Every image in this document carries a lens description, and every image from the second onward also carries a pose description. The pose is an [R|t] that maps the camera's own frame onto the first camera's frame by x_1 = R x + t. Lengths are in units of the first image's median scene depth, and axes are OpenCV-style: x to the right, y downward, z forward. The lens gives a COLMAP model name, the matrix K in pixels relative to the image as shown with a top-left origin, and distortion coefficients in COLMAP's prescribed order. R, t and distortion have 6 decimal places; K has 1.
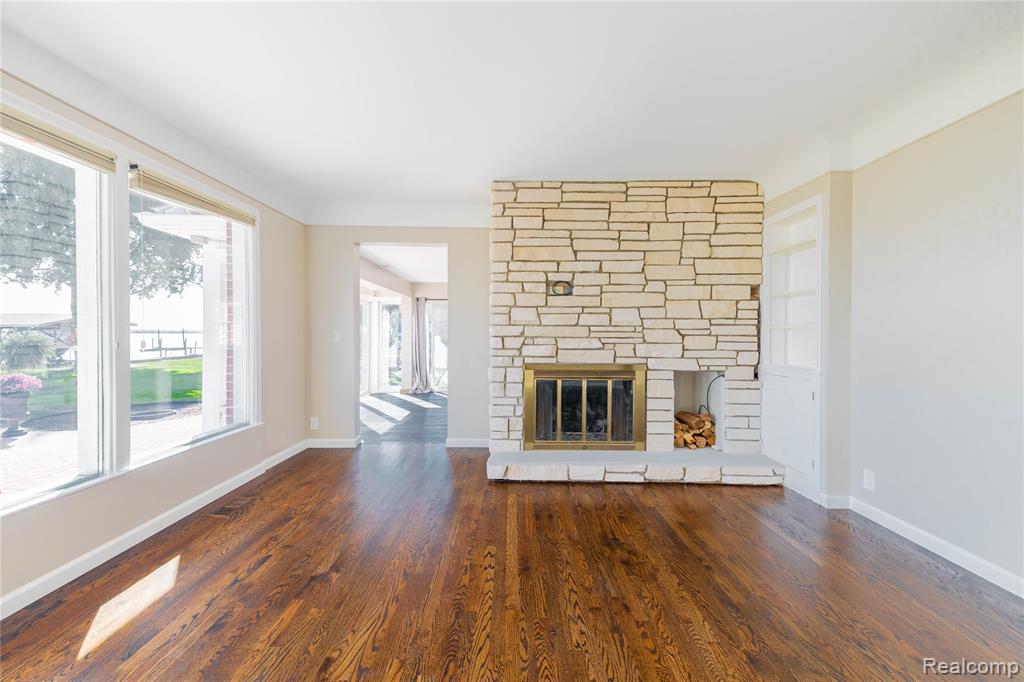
lens RADIAL K [[421.8, 0, 516.9], [0, 421.8, 336.1], [0, 0, 1]] dist [0.039787, -0.008865]
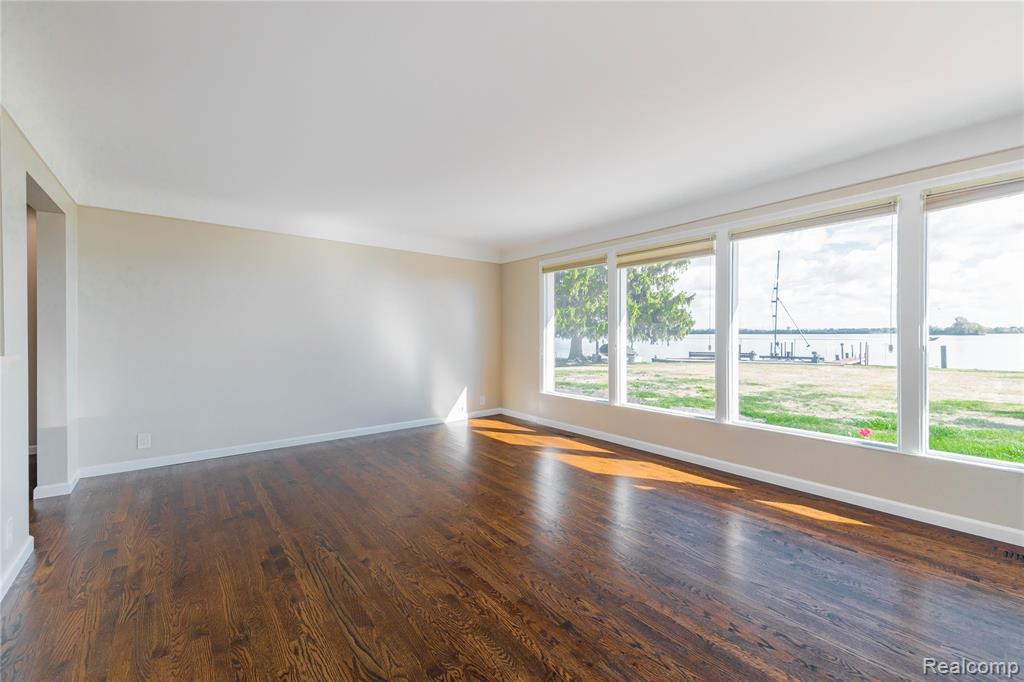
lens RADIAL K [[421.8, 0, 515.9], [0, 421.8, 336.4], [0, 0, 1]] dist [0.039787, -0.008865]
pose [[-0.783491, 0.002232, -0.621398, 0.454615], [-0.004821, 0.999942, 0.009671, -0.014408], [0.621384, 0.010573, -0.783435, 0.808553]]
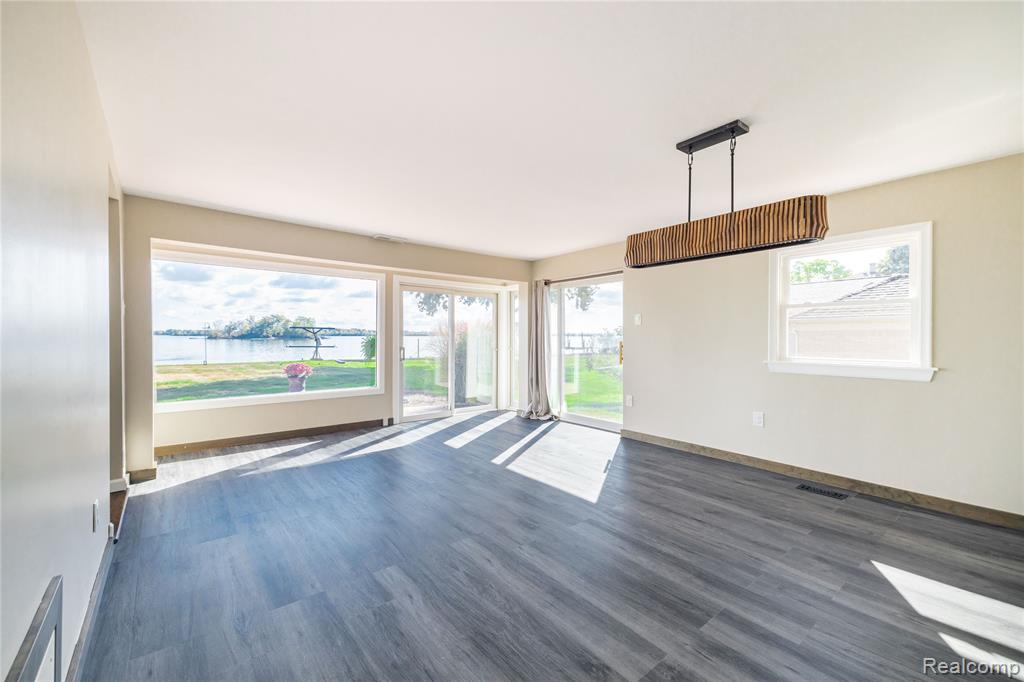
lens RADIAL K [[421.8, 0, 506.1], [0, 421.8, 339.8], [0, 0, 1]] dist [0.039787, -0.008865]
pose [[0.606577, 0.005568, -0.795005, 0.696186], [-0.003394, 0.999985, 0.004414, 0.007201], [0.795018, 0.000020, 0.606586, 1.316264]]
